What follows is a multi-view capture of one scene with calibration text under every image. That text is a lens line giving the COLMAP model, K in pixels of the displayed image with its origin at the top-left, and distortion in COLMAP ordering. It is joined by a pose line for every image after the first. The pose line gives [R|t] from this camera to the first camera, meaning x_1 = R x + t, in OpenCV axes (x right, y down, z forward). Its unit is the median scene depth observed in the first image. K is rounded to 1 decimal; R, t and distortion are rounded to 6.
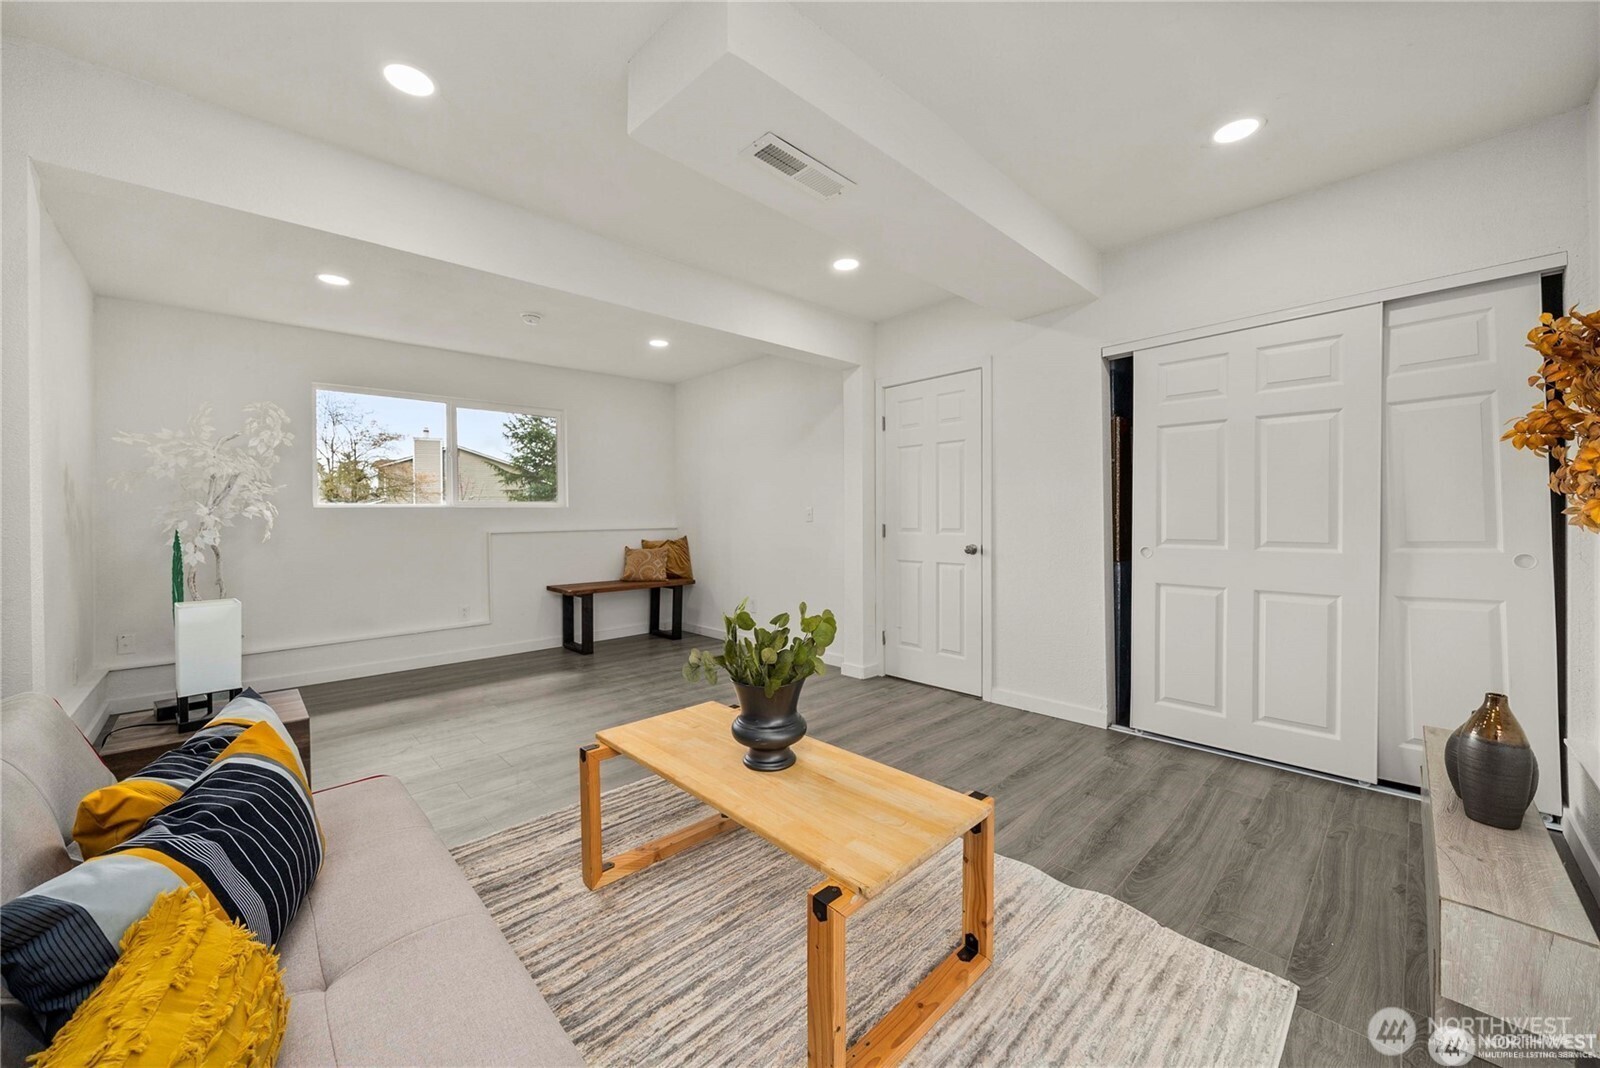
lens RADIAL K [[577.0, 0, 794.2], [0, 577.0, 528.0], [0, 0, 1]] dist [-0.000147, 0.000157]
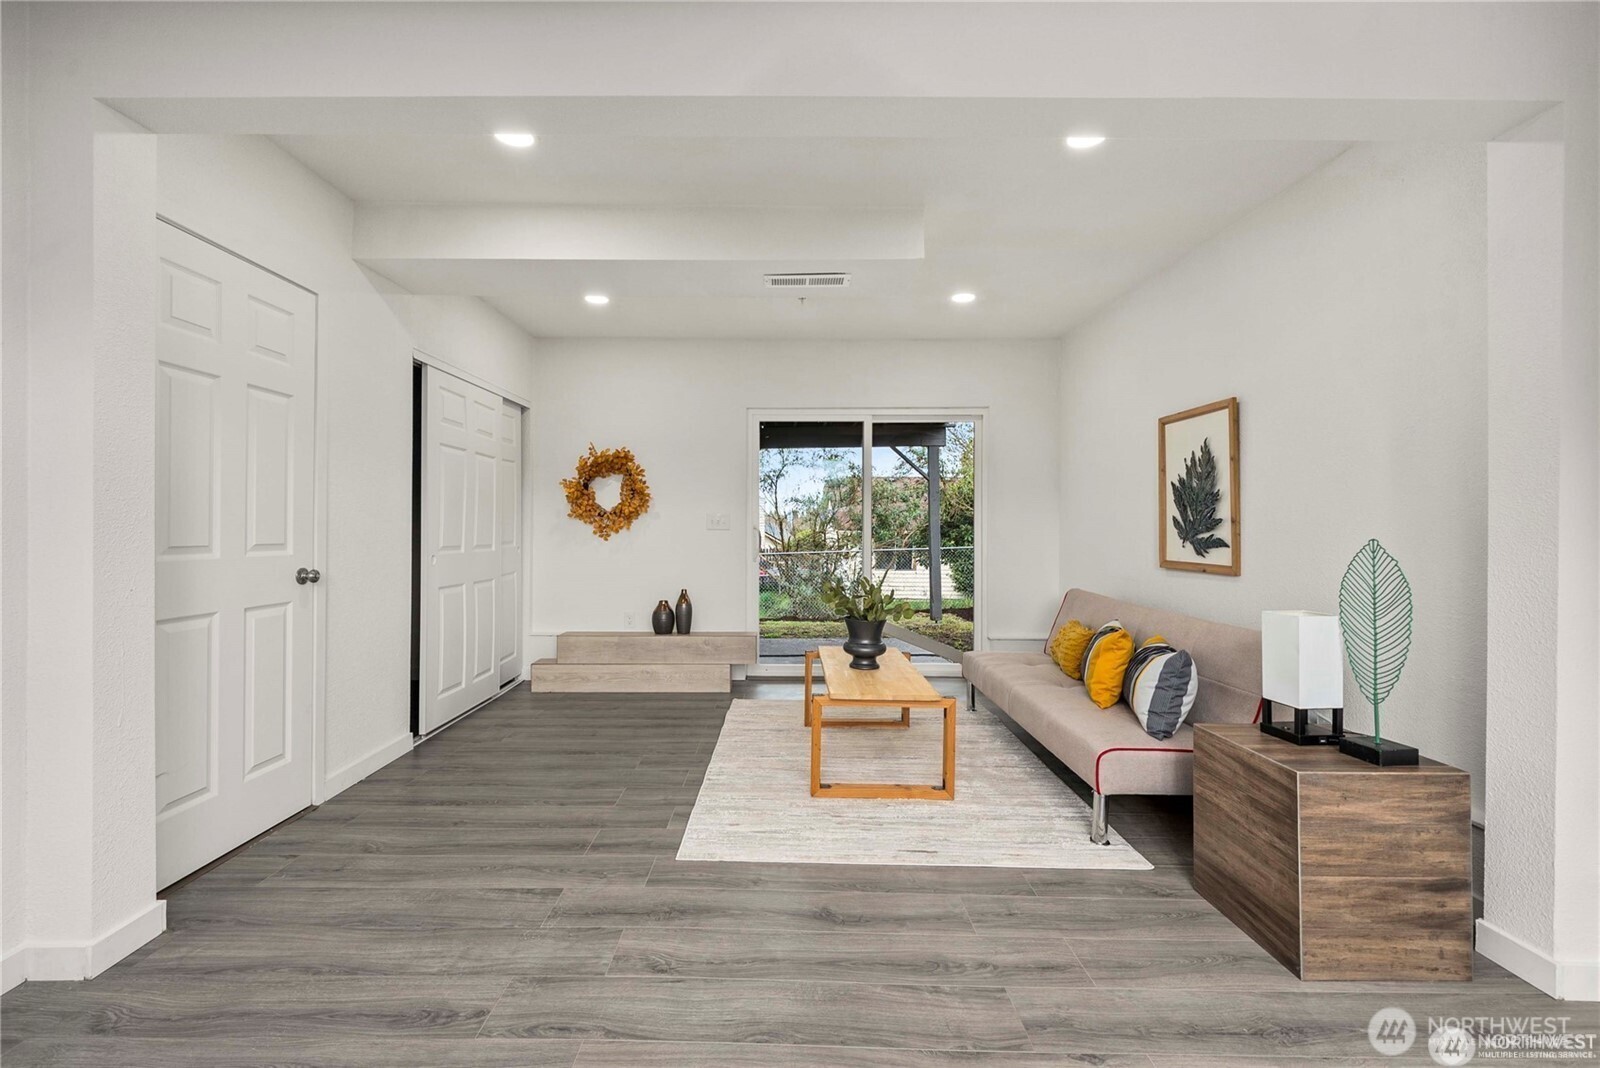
lens RADIAL K [[670.6, 0, 800.0], [0, 670.6, 510.6], [0, 0, 1]] dist [-0.001135, -0.000231]
pose [[-0.730113, 0.016797, 0.683119, -0.735672], [0.006059, 0.999818, -0.018109, -0.021013], [-0.683299, -0.009082, -0.730082, 1.473398]]
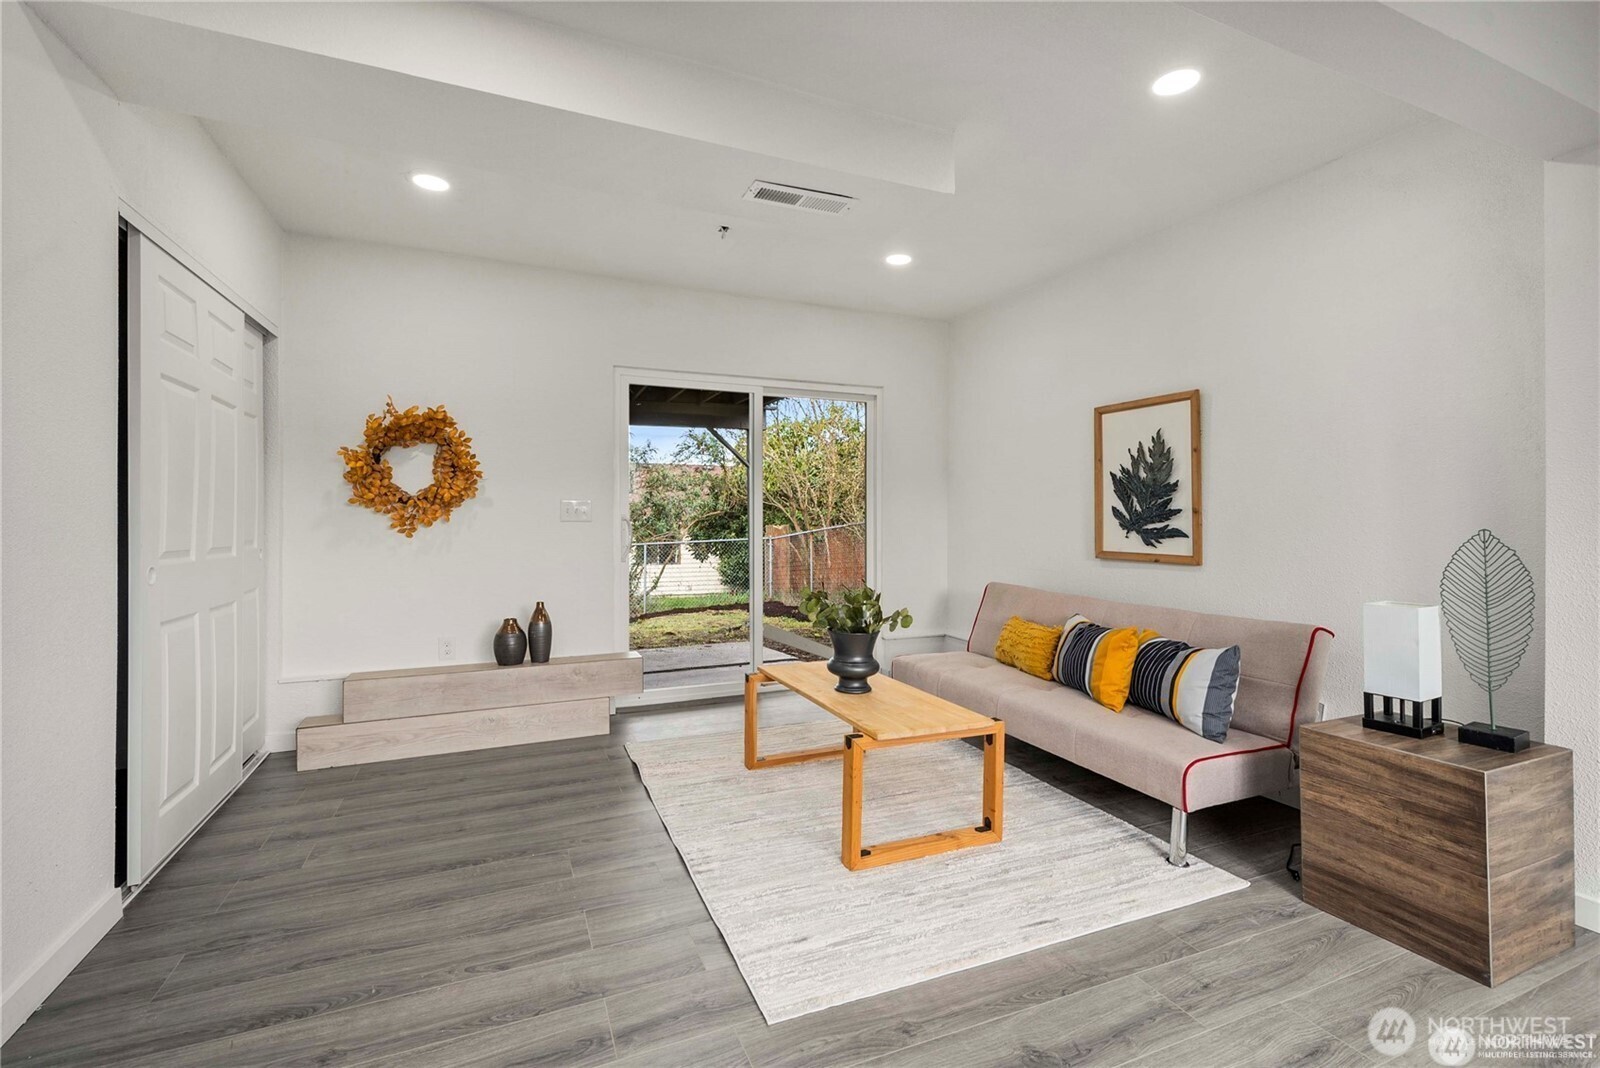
lens RADIAL K [[696.0, 0, 809.0], [0, 696.0, 507.2], [0, 0, 1]] dist [0.000020, -0.000249]
pose [[-0.941194, 0.005872, 0.337815, -0.292747], [0.003903, 0.999971, -0.006507, -0.021743], [-0.337844, -0.004806, -0.941190, 1.491161]]
